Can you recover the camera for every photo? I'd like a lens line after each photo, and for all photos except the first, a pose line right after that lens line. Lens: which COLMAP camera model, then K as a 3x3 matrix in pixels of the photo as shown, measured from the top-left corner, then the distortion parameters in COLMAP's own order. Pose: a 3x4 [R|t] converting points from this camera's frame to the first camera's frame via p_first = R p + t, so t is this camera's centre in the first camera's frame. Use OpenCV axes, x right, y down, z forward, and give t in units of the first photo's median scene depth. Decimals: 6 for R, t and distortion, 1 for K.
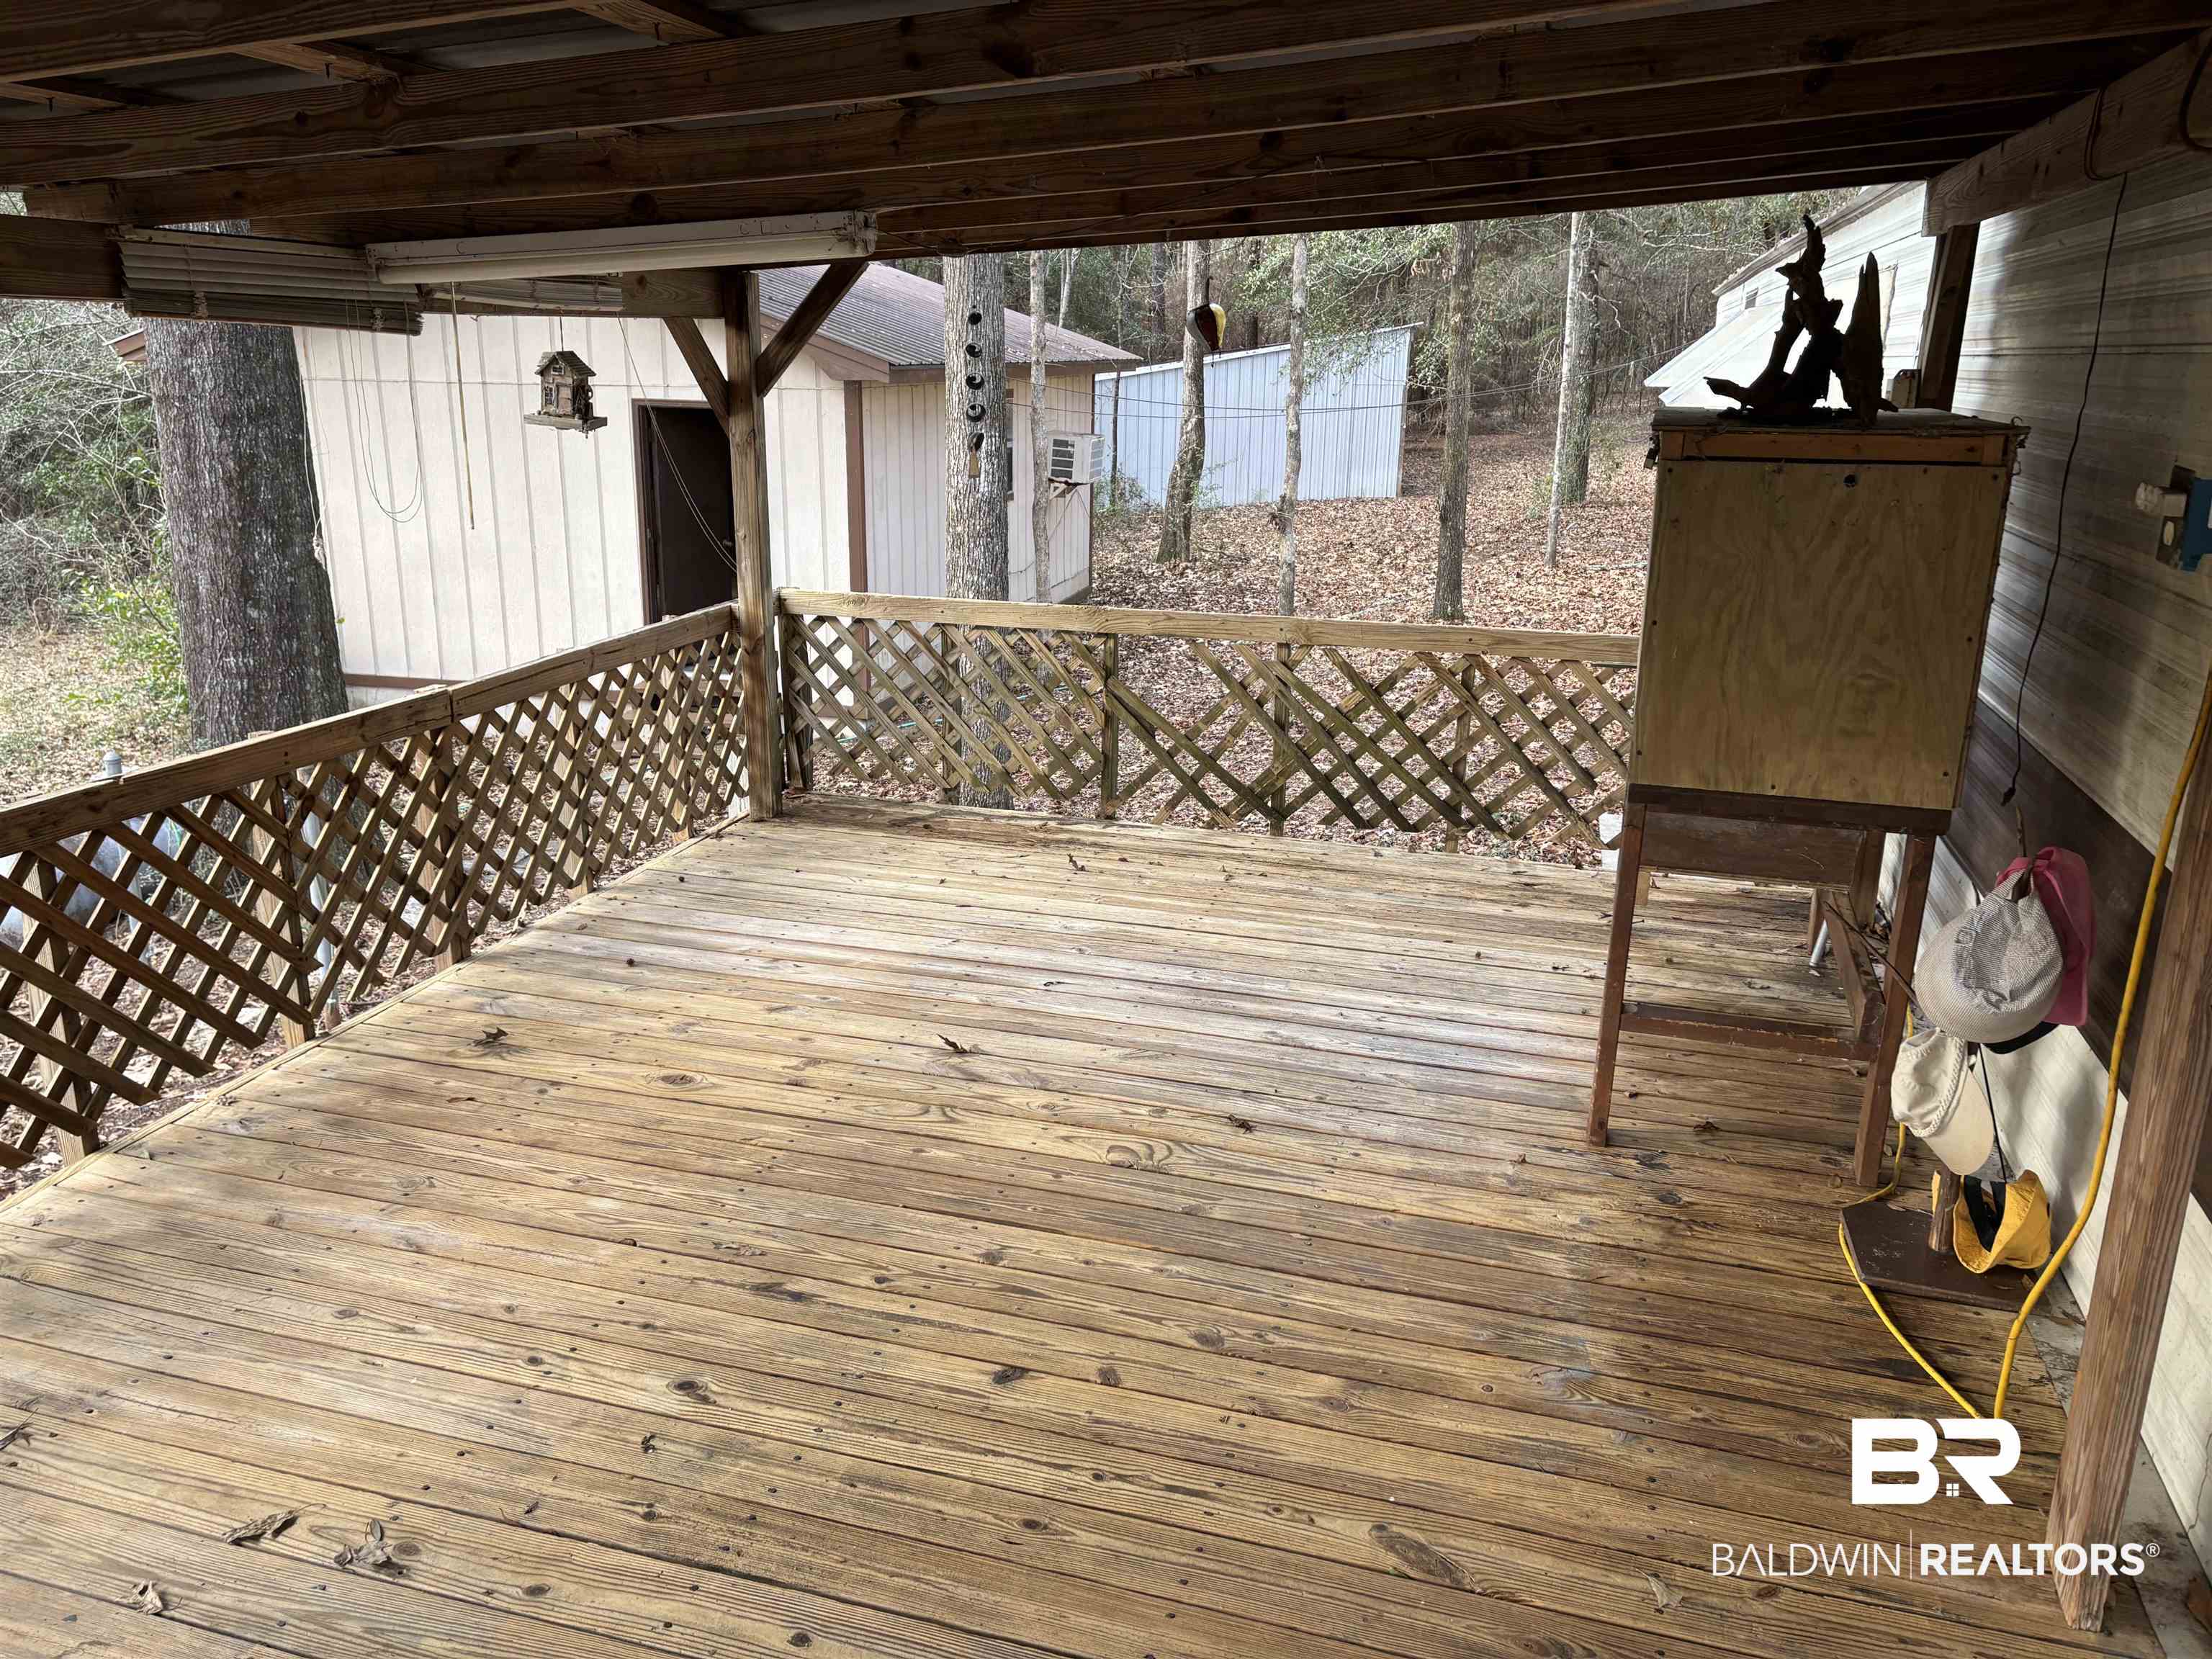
lens RADIAL K [[1657.3, 0, 1101.5], [0, 1657.3, 821.7], [0, 0, 1]] dist [0.057748, -0.057954]
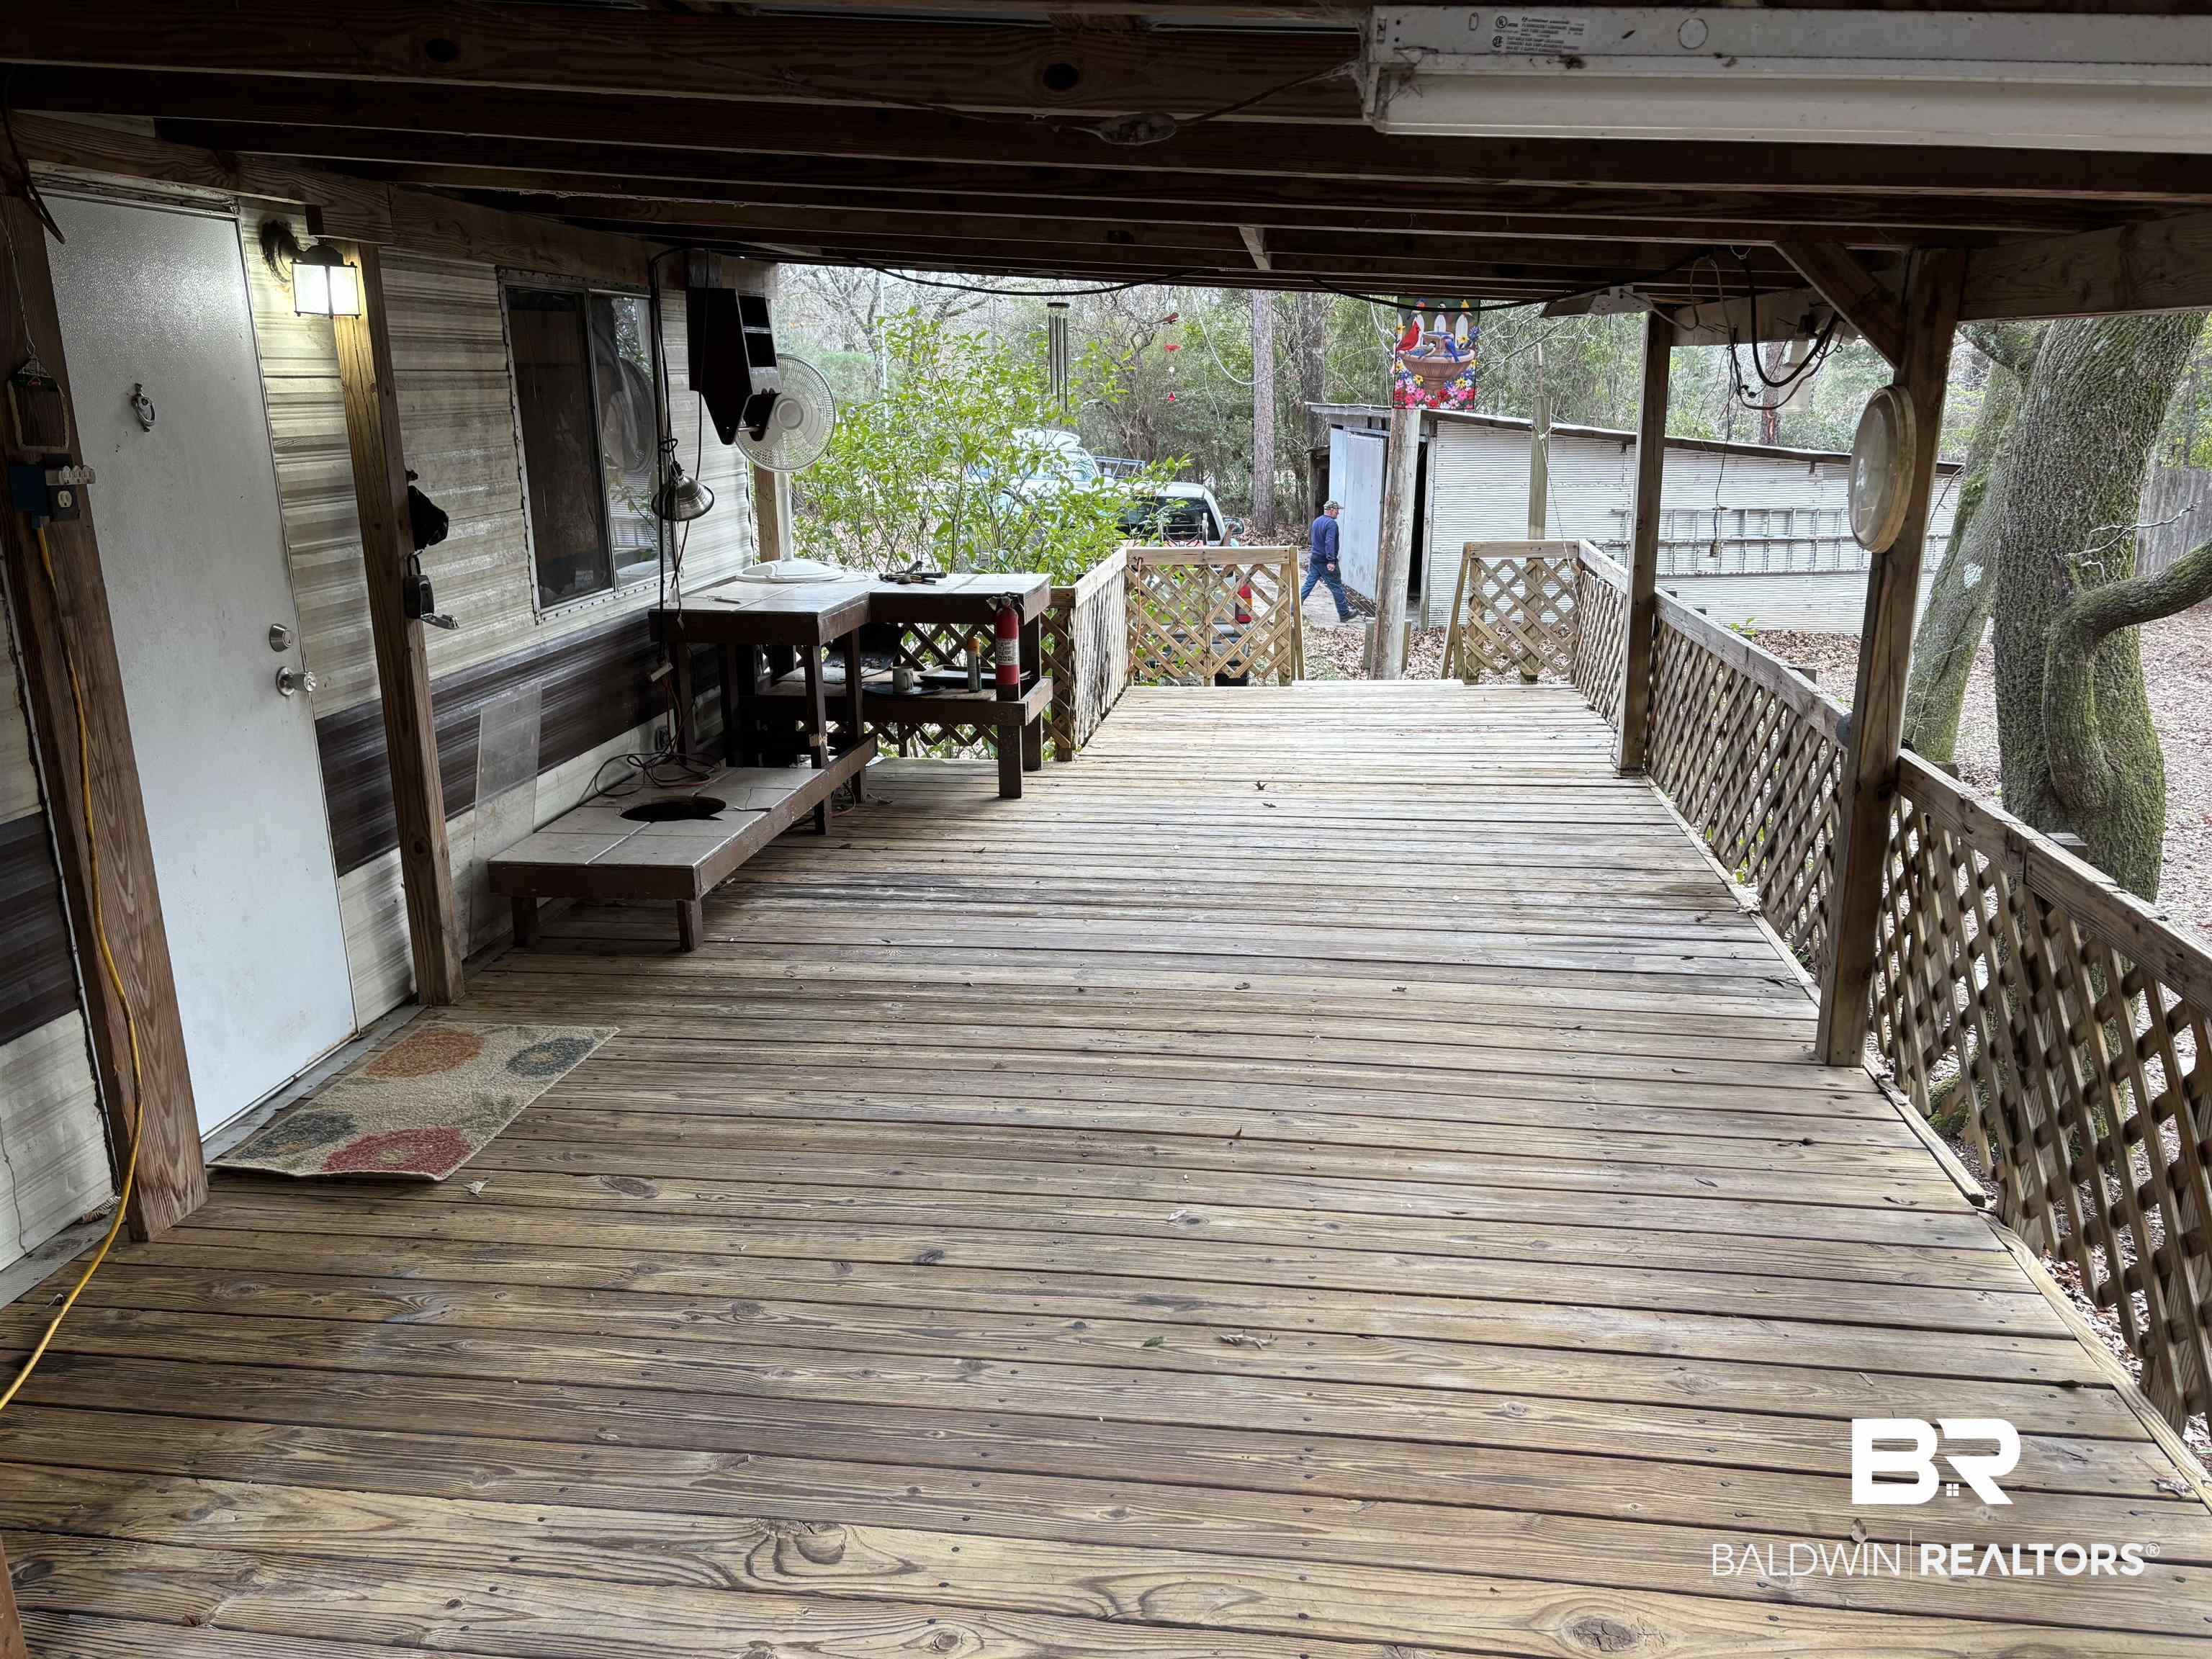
lens RADIAL K [[1664.6, 0, 1106.0], [0, 1664.6, 829.5], [0, 0, 1]] dist [0.061660, -0.054396]
pose [[-0.987260, 0.044004, -0.152910, -0.011686], [-0.040490, 0.859888, 0.508874, -0.488661], [0.153878, 0.508583, -0.847151, 1.742637]]
